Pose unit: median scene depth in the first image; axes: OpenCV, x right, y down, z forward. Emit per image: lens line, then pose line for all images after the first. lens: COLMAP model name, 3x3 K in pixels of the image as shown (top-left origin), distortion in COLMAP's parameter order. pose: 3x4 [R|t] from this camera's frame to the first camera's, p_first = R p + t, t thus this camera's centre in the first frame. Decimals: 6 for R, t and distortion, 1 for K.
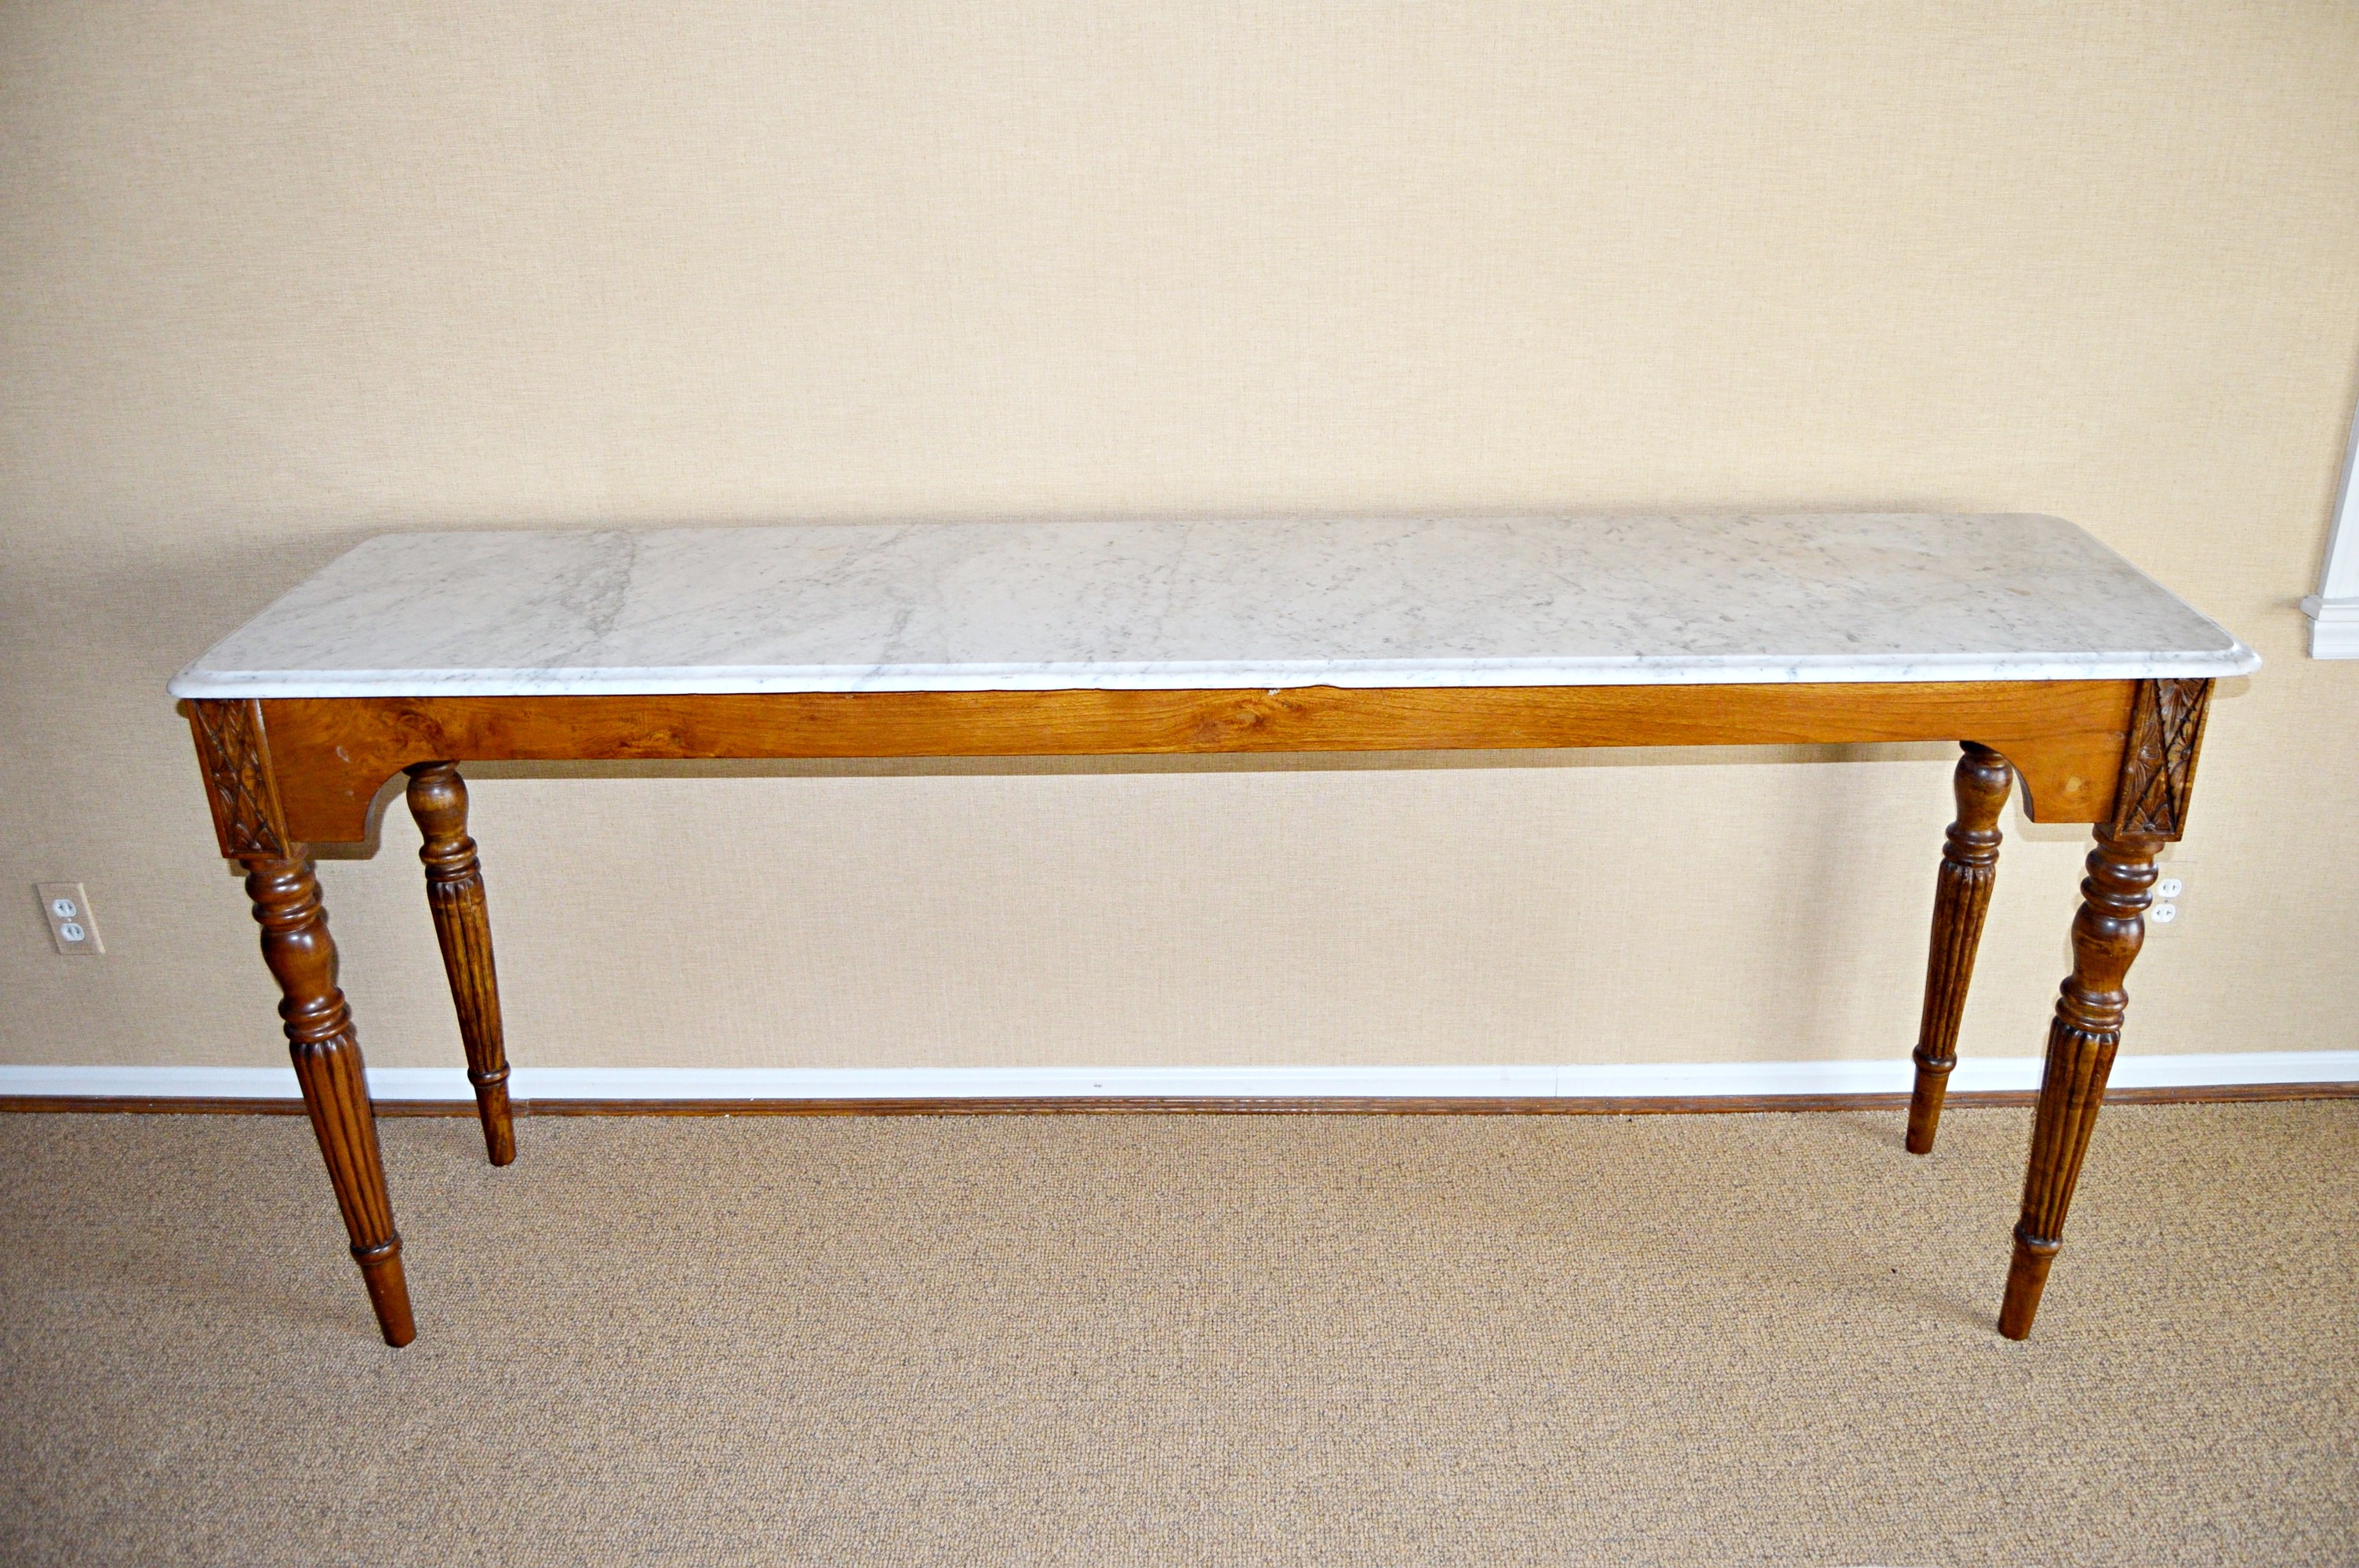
lens RADIAL K [[2106.4, 0, 1179.5], [0, 2106.4, 784.0], [0, 0, 1]] dist [-0.015090, -0.114413]
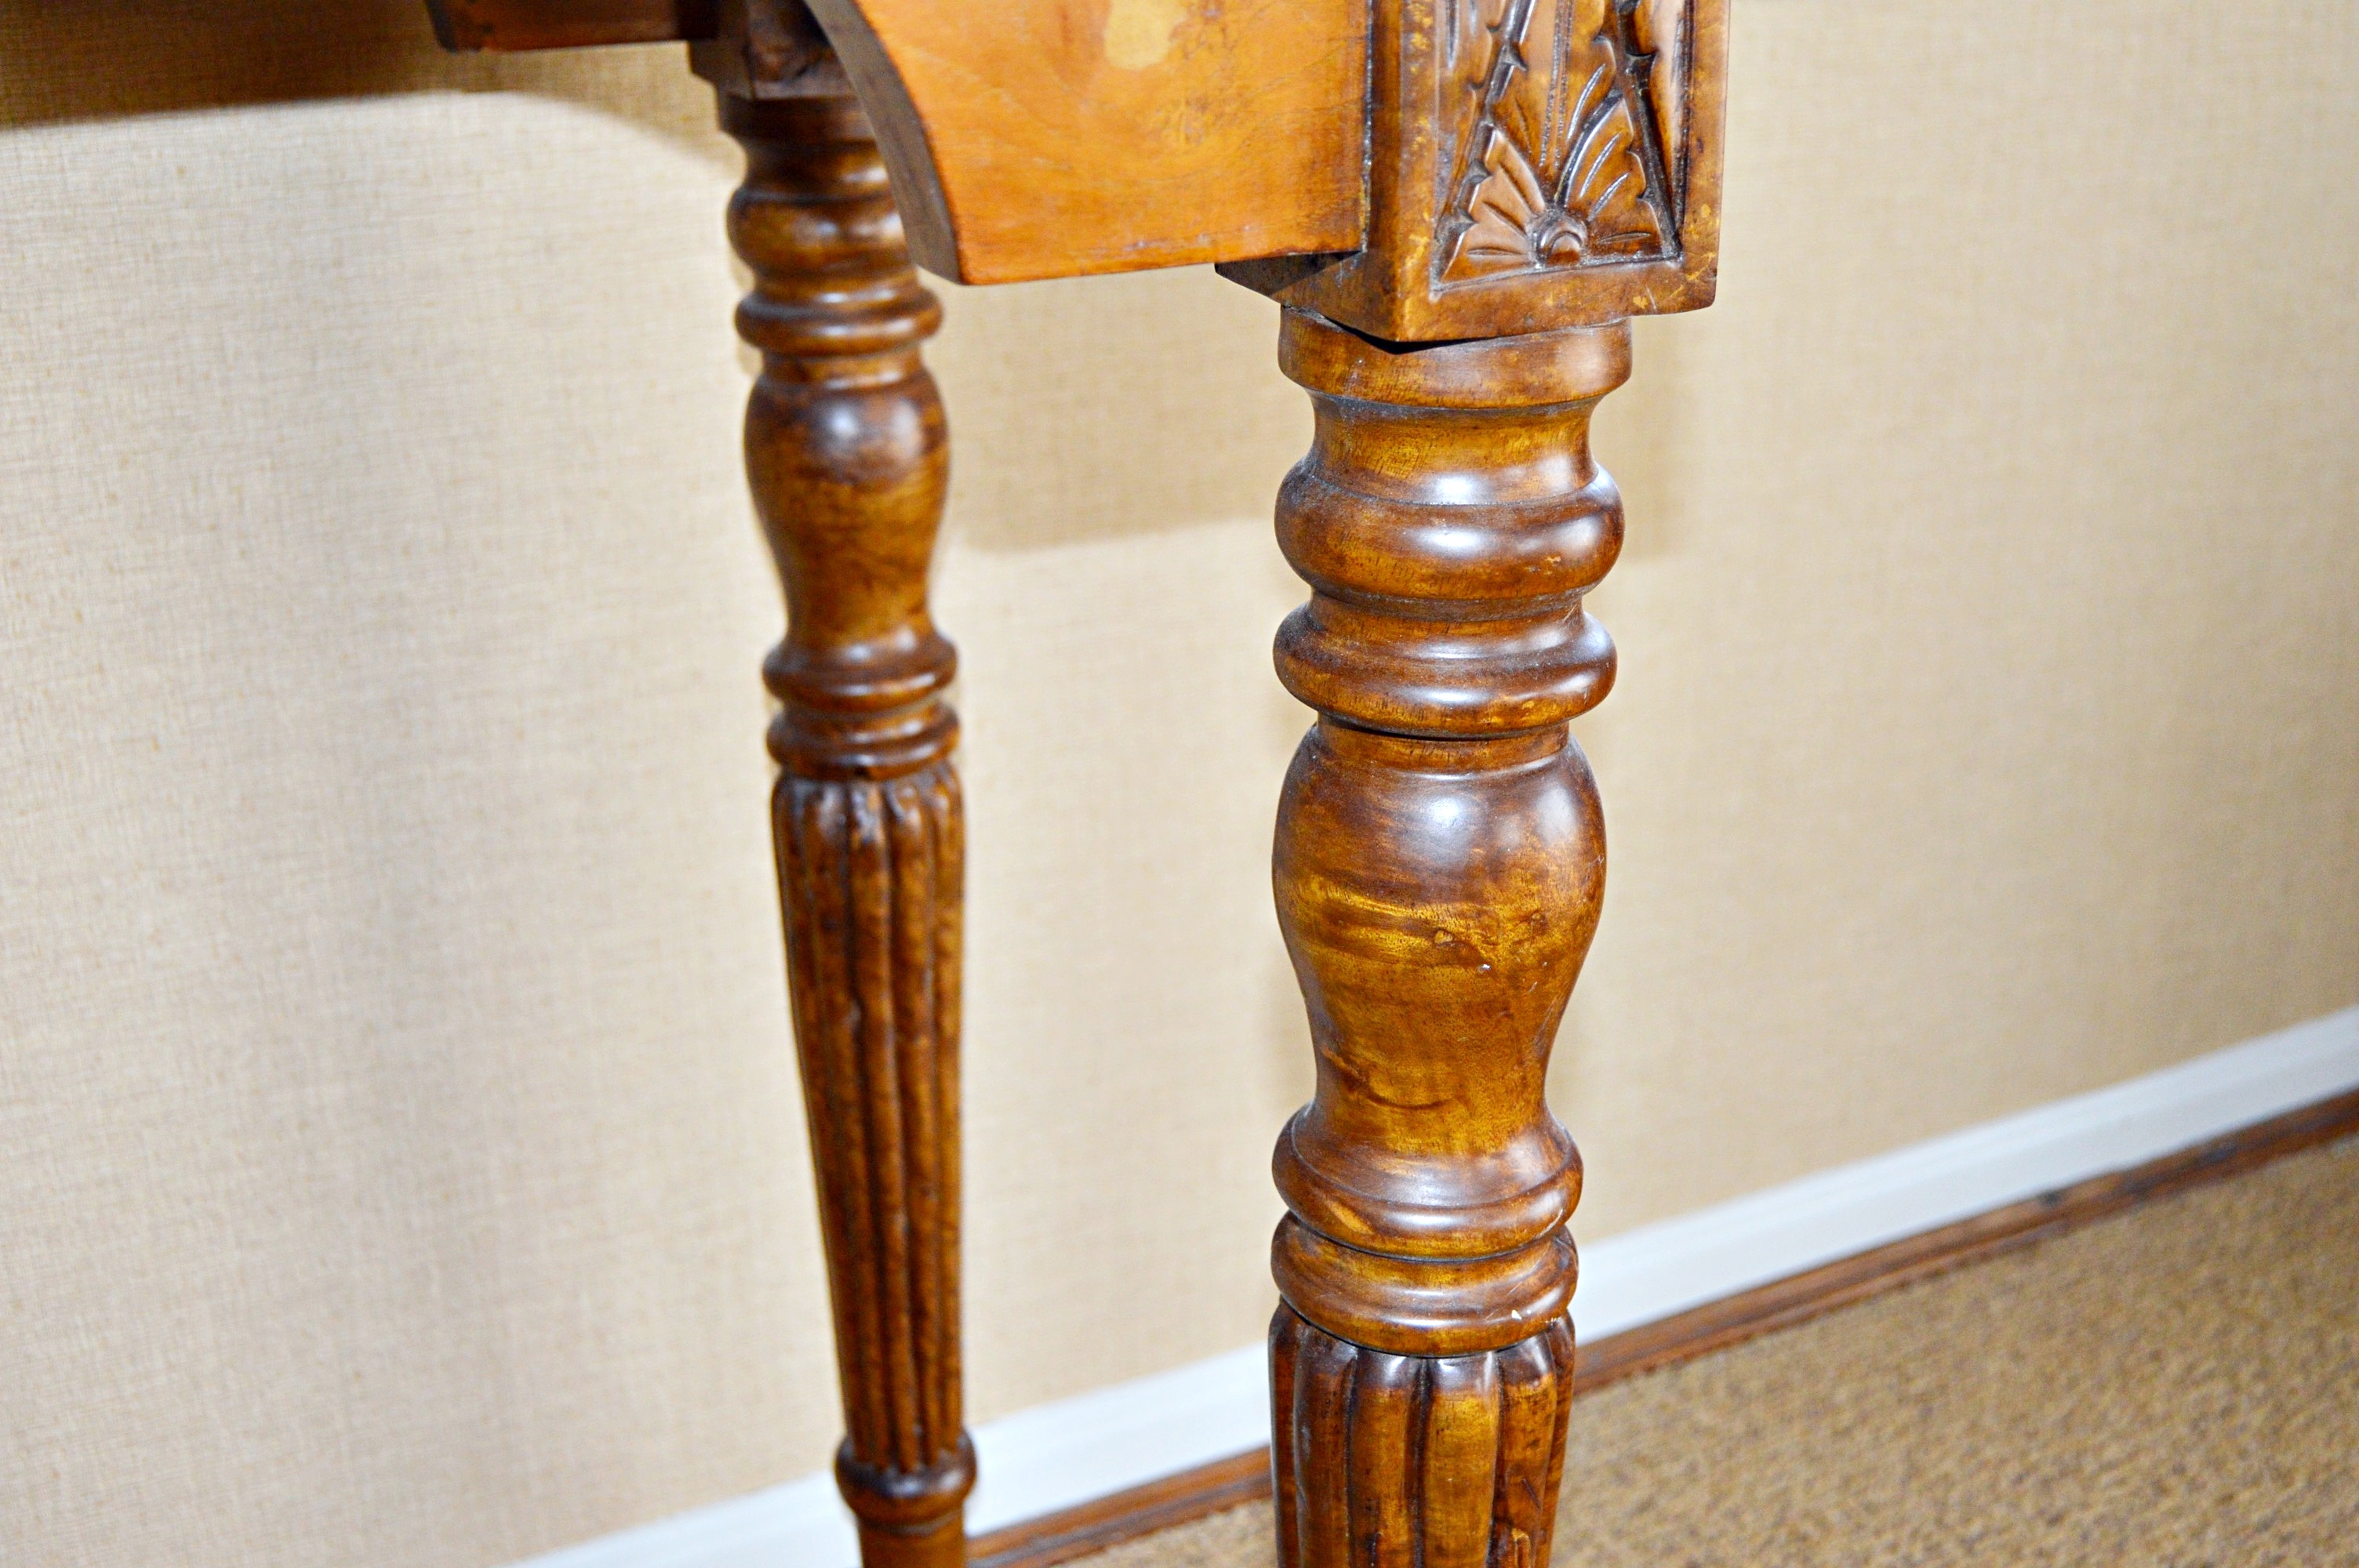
lens RADIAL K [[2783.9, 0, 1179.5], [0, 2783.9, 784.0], [0, 0, 1]] dist [0.000140, -0.006712]
pose [[0.902527, -0.167745, 0.396619, 0.270102], [0.191717, 0.981220, -0.021268, 0.055233], [-0.385602, 0.095234, 0.917737, 0.652199]]
